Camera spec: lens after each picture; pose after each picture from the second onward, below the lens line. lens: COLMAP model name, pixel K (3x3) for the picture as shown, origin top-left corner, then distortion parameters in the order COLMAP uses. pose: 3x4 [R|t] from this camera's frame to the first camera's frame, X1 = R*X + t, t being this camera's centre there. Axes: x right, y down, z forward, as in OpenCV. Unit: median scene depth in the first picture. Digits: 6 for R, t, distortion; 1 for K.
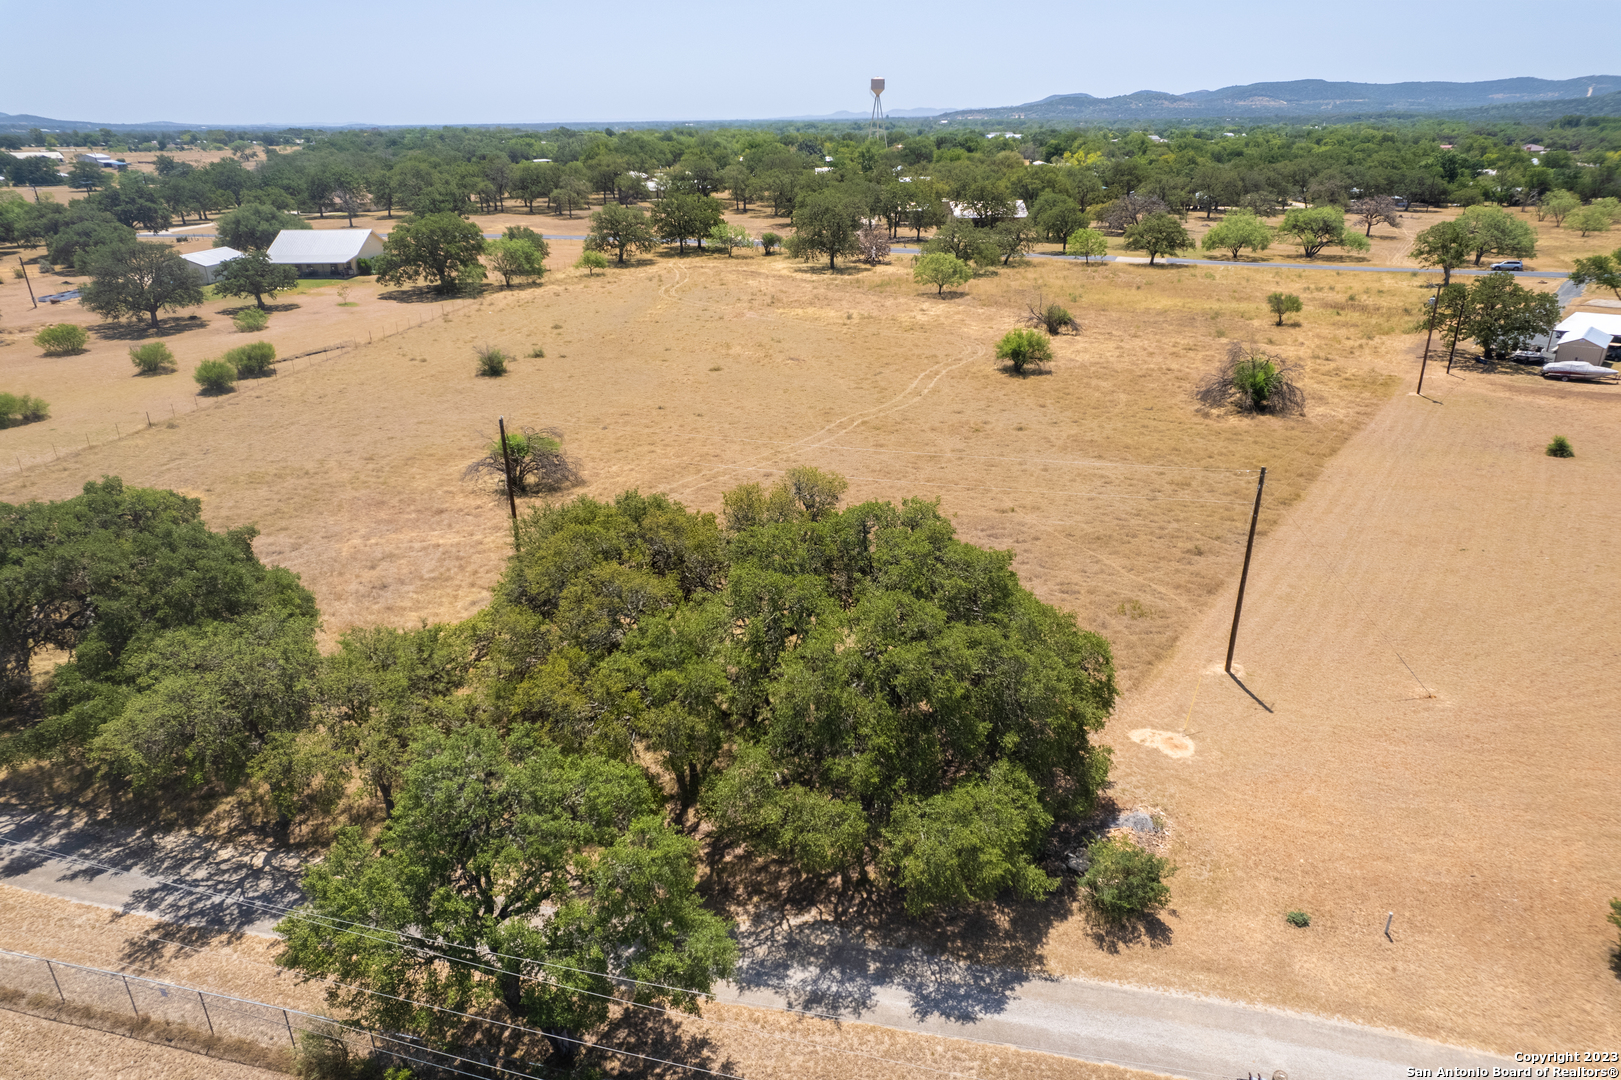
lens RADIAL K [[1036.1, 0, 817.4], [0, 1036.1, 536.9], [0, 0, 1]] dist [-0.067071, 0.063860]
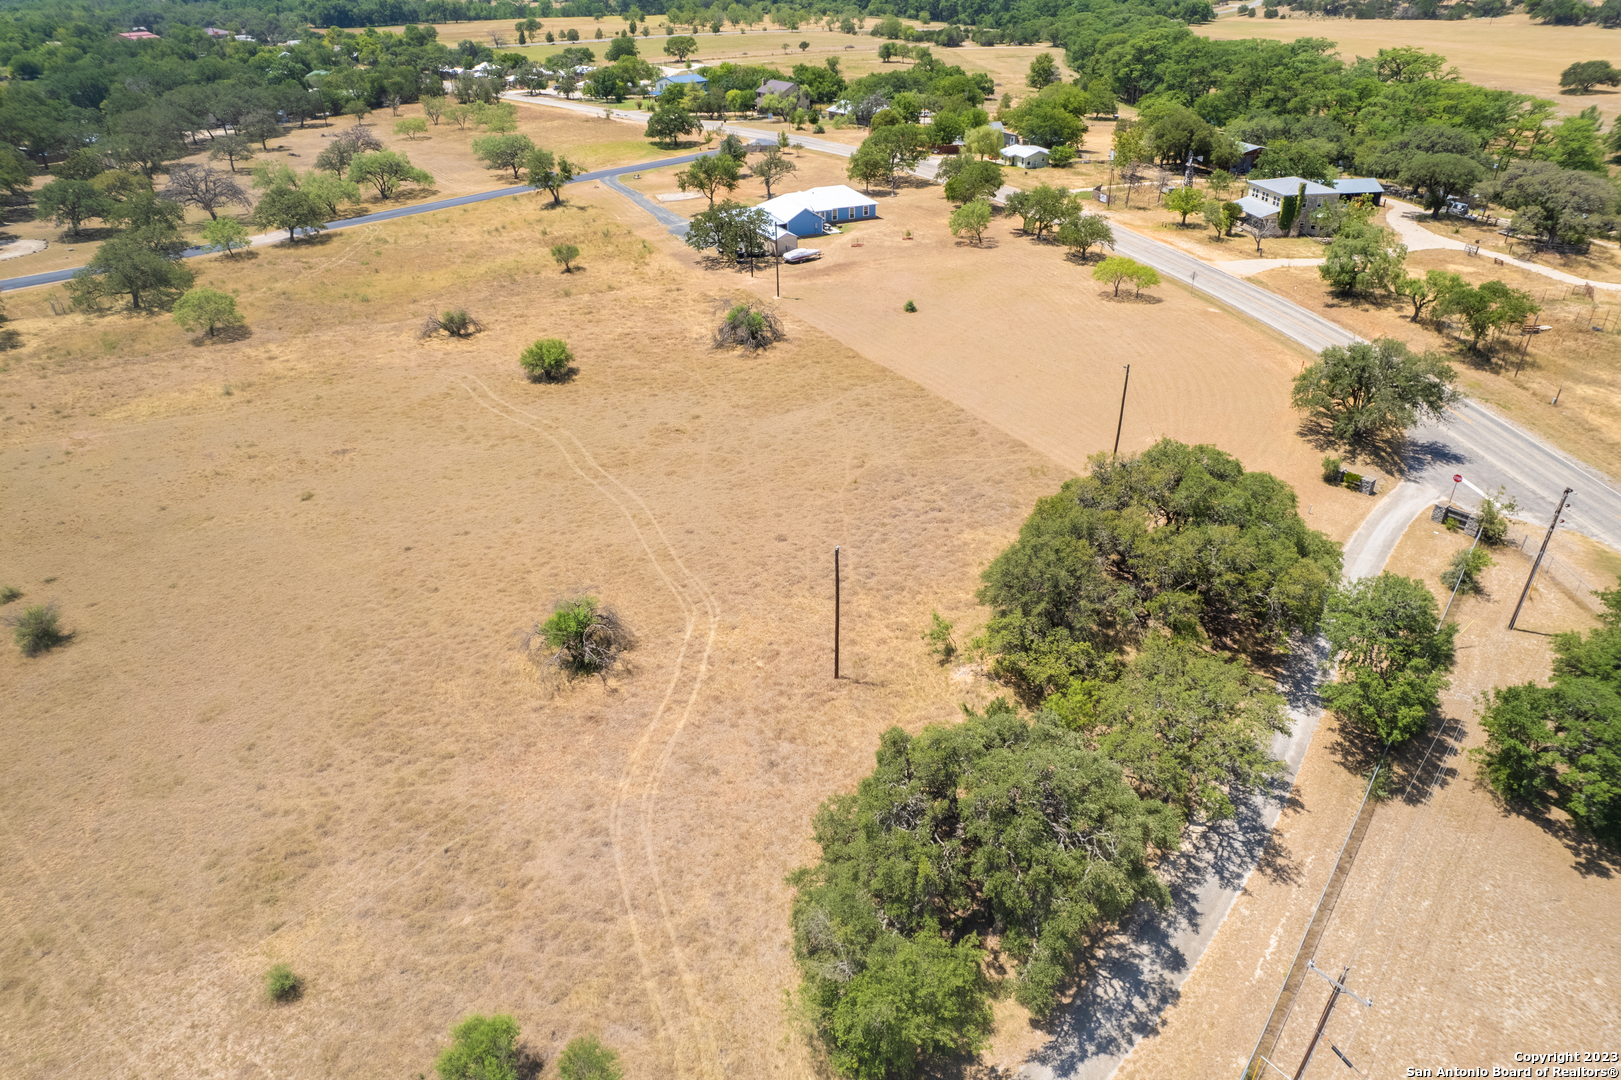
lens RADIAL K [[1036.1, 0, 811.2], [0, 1036.1, 553.5], [0, 0, 1]] dist [-0.067071, 0.063860]
pose [[0.392523, -0.464224, 0.793991, -1.748397], [0.355688, 0.872726, 0.334418, -0.716250], [-0.848182, 0.151146, 0.507684, 0.663038]]
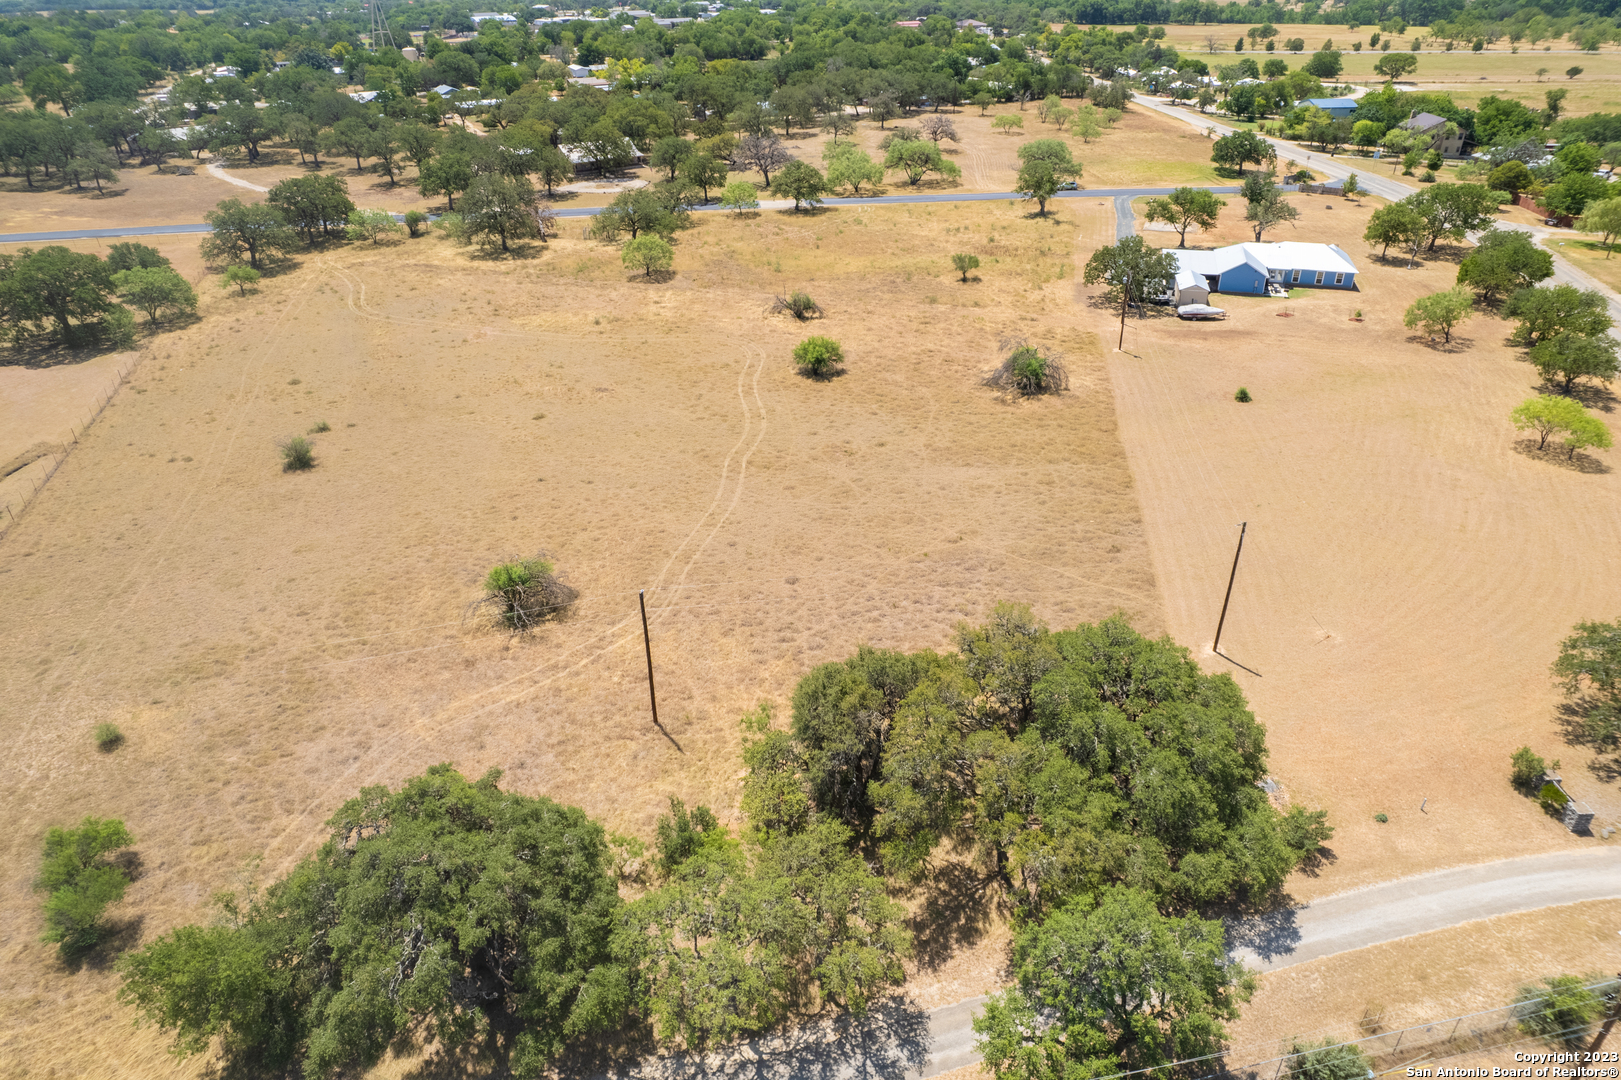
lens RADIAL K [[1036.1, 0, 816.1], [0, 1036.1, 540.8], [0, 0, 1]] dist [-0.067071, 0.063860]
pose [[0.885085, -0.229564, 0.404876, -0.827170], [0.177190, 0.970589, 0.162974, -0.453173], [-0.430382, -0.072506, 0.899730, -0.078436]]
